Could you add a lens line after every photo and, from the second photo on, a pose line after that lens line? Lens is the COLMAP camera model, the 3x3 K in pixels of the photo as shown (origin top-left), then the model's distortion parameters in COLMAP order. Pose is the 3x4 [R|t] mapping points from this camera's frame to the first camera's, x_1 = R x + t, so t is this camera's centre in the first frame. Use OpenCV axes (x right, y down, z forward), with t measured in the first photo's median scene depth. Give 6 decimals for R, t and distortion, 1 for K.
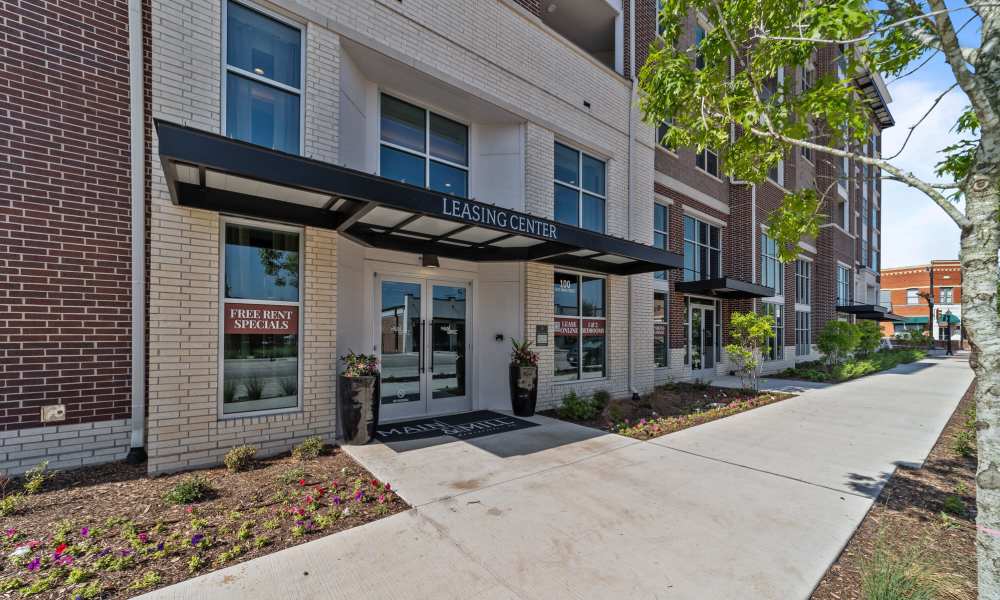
lens RADIAL K [[387.7, 0, 500.6], [0, 387.7, 311.7], [0, 0, 1]] dist [-0.000535, -0.000107]
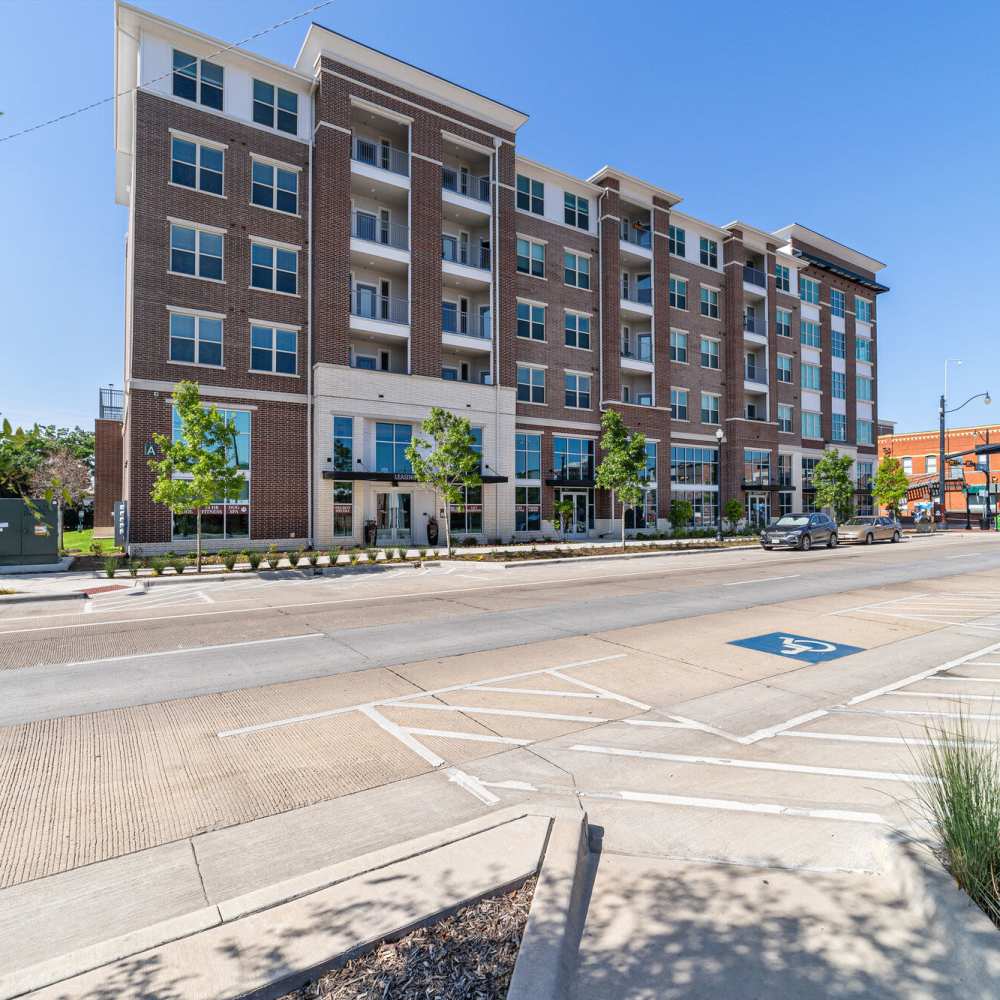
lens RADIAL K [[581.3, 0, 500.0], [0, 581.3, 500.0], [0, 0, 1]] dist [-0.001157, 0.000521]
pose [[0.998563, -0.001094, -0.053586, 0.680733], [0.003870, 0.998654, 0.051720, -0.212611], [0.053458, -0.051854, 0.997223, -2.654618]]
